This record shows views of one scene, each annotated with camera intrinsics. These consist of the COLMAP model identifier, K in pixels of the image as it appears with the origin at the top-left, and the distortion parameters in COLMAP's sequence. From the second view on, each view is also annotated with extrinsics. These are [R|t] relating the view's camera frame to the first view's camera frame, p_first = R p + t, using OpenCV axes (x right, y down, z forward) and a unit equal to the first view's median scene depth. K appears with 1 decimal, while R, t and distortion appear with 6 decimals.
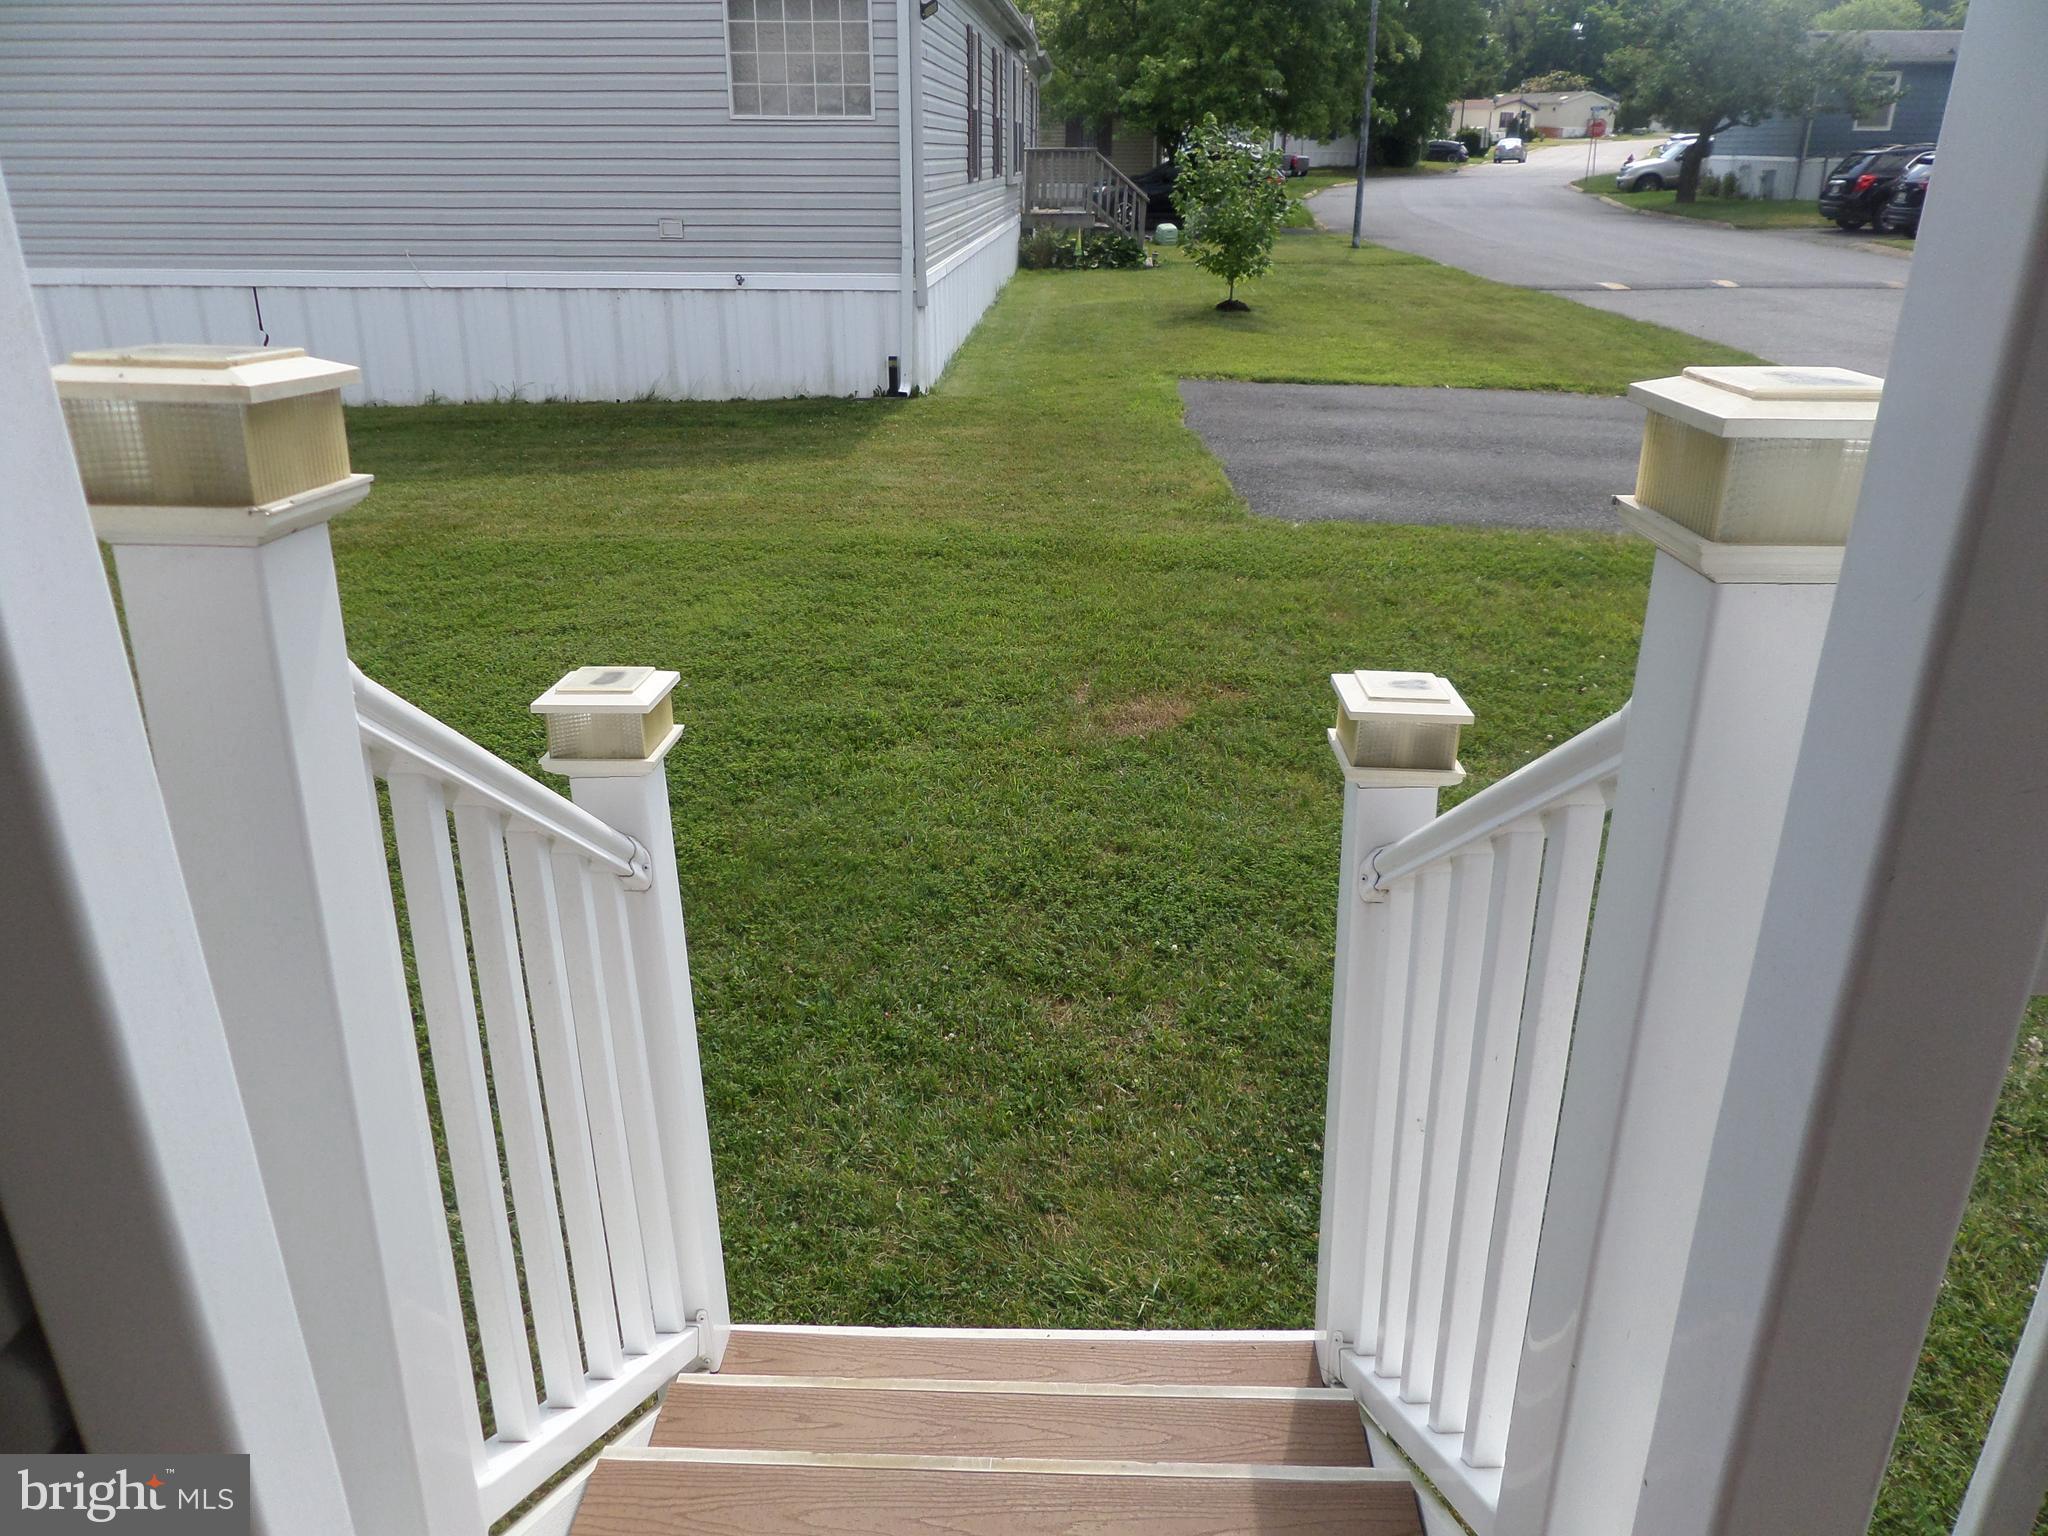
lens RADIAL K [[1455.9, 0, 1024.0], [0, 1455.9, 768.0], [0, 0, 1]] dist [0.003013, -0.030047]
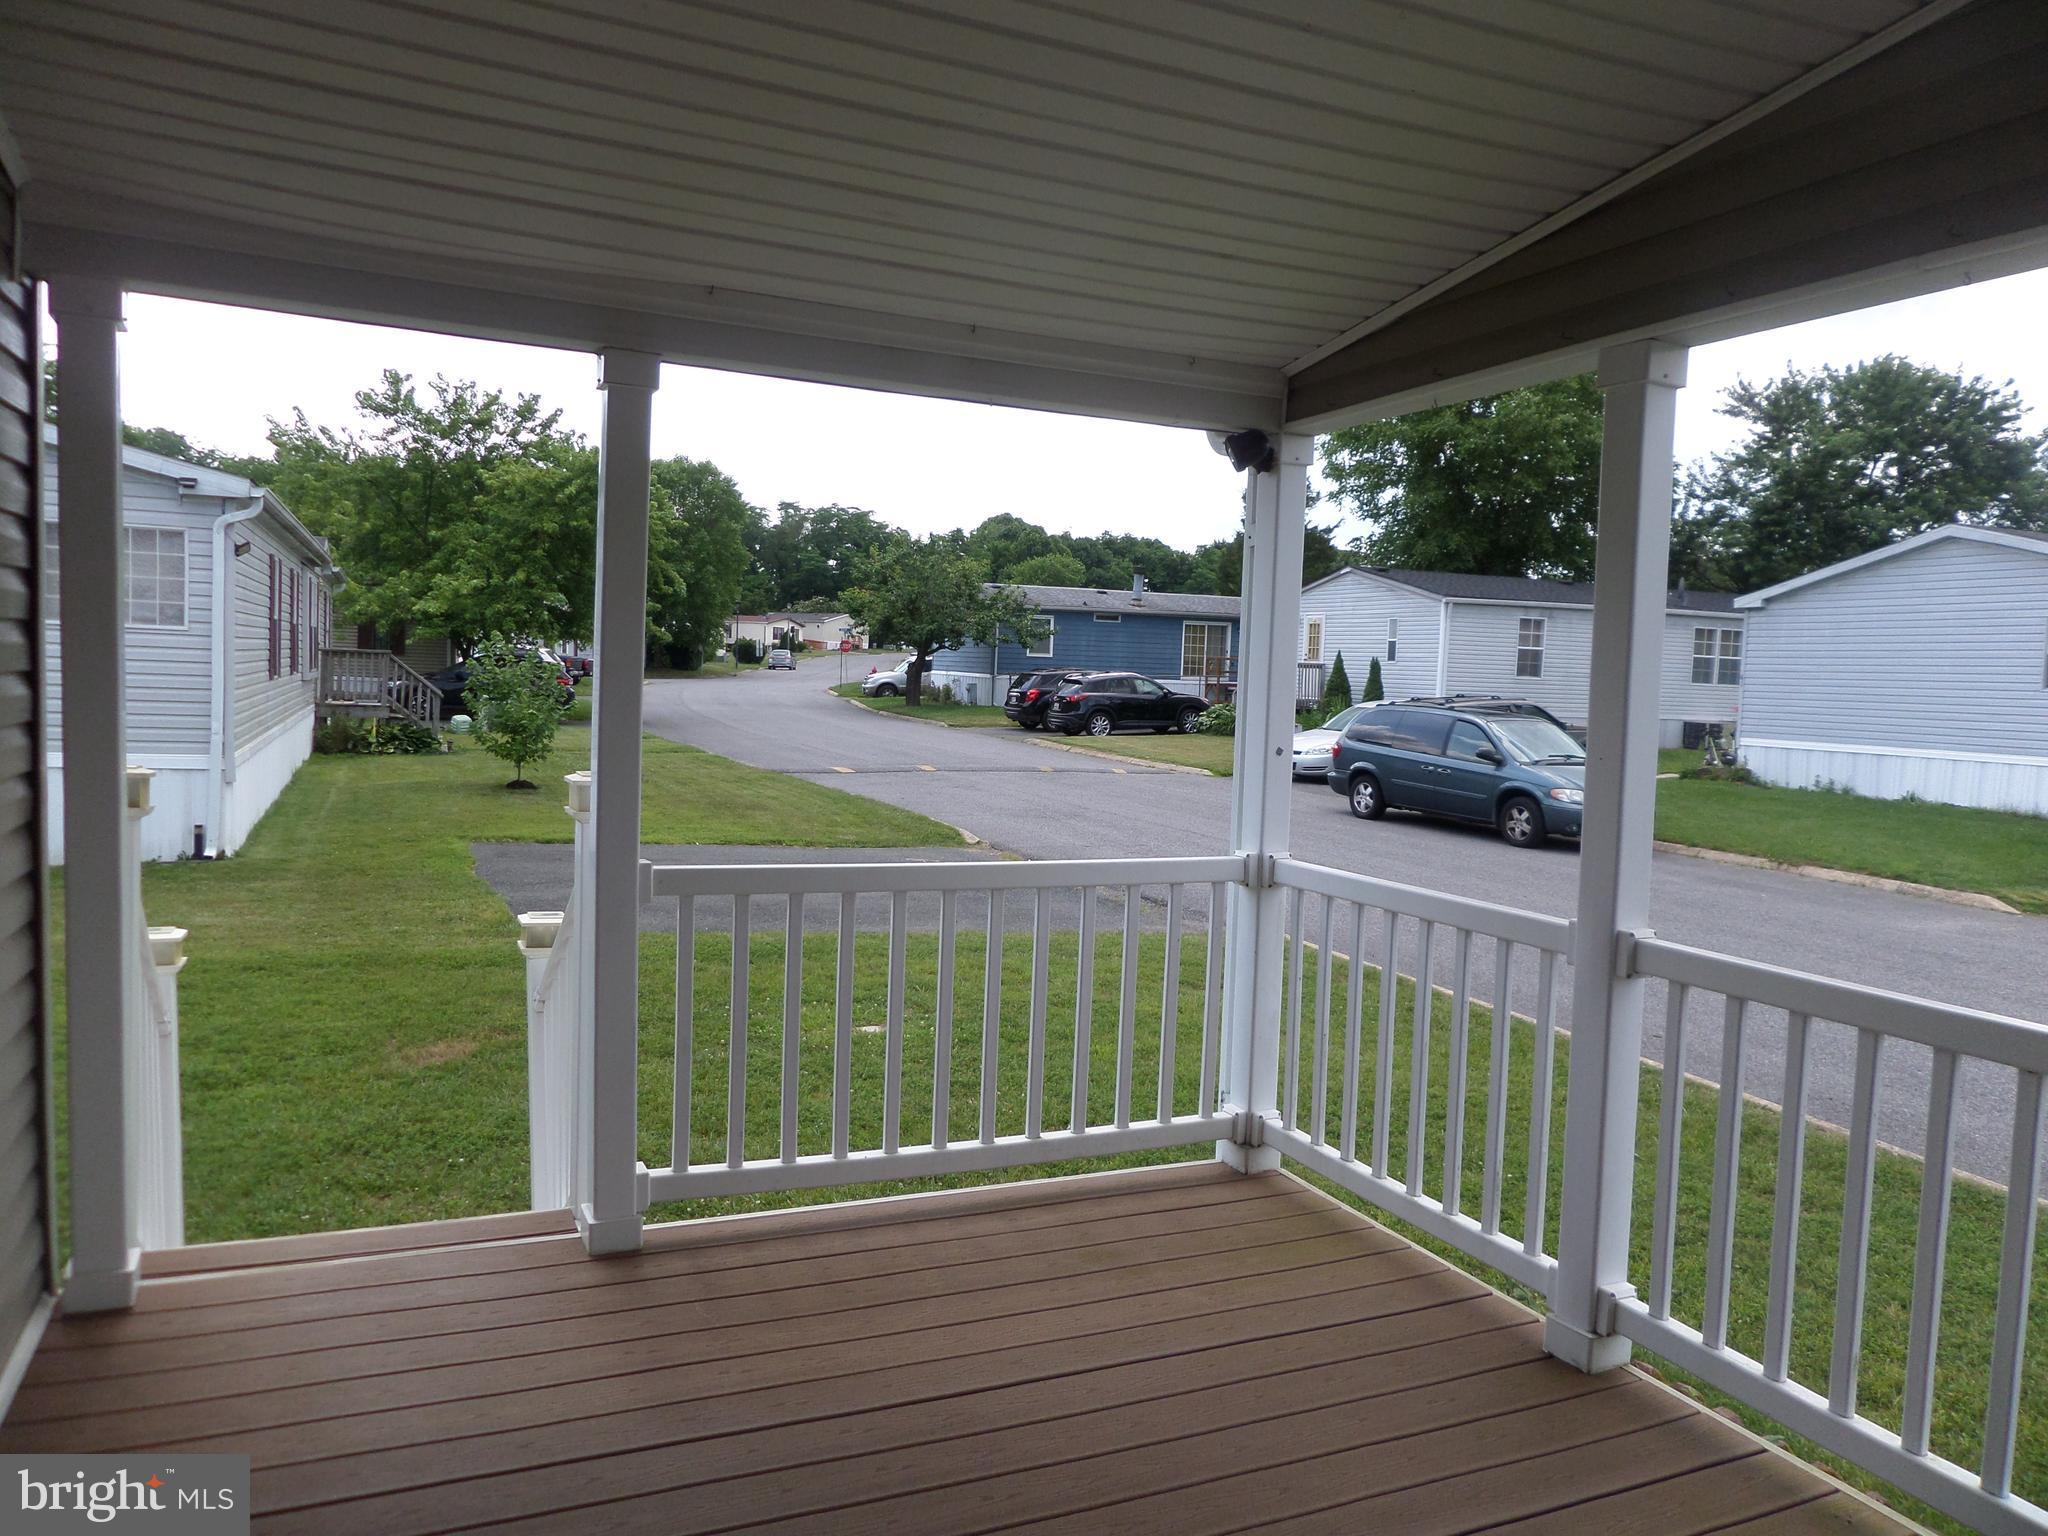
lens RADIAL K [[1448.8, 0, 1024.0], [0, 1448.8, 768.0], [0, 0, 1]] dist [-0.004085, -0.002051]
pose [[0.896010, 0.004351, 0.444014, -0.008948], [0.136755, 0.948642, -0.285265, 0.047043], [-0.422451, 0.316321, 0.849397, -0.134193]]
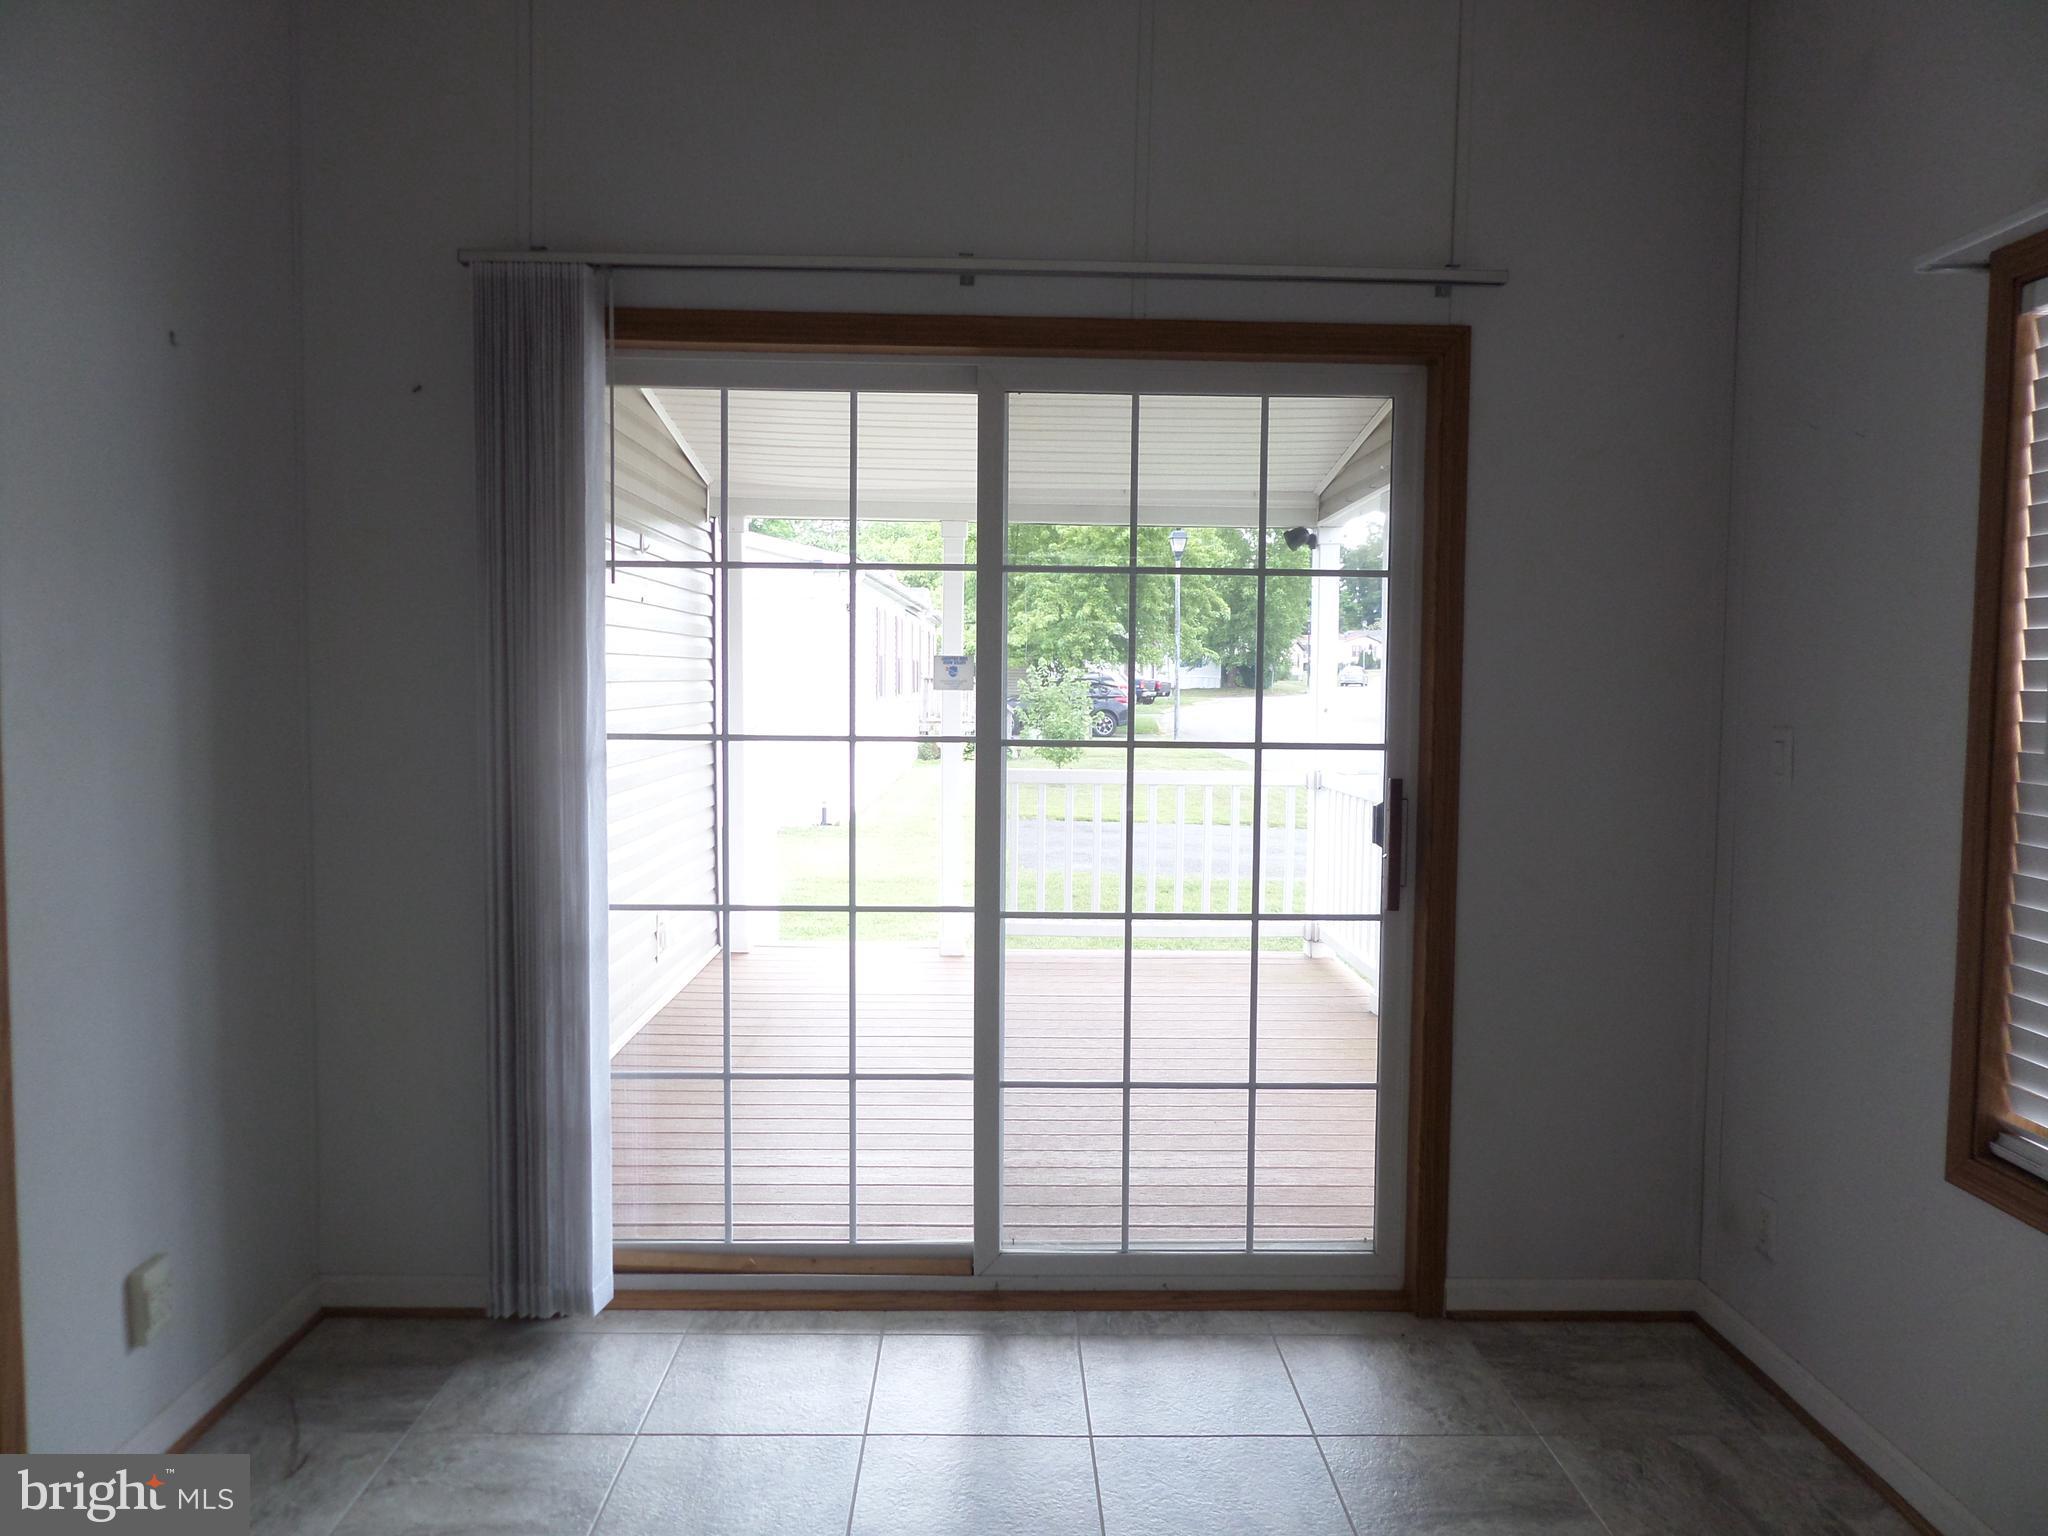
lens RADIAL K [[1455.9, 0, 1024.0], [0, 1455.9, 768.0], [0, 0, 1]] dist [0.003013, -0.030047]
pose [[0.998470, 0.005045, 0.055060, 0.022612], [0.013380, 0.944183, -0.329148, 0.121598], [-0.053647, 0.329381, 0.942672, -0.304548]]
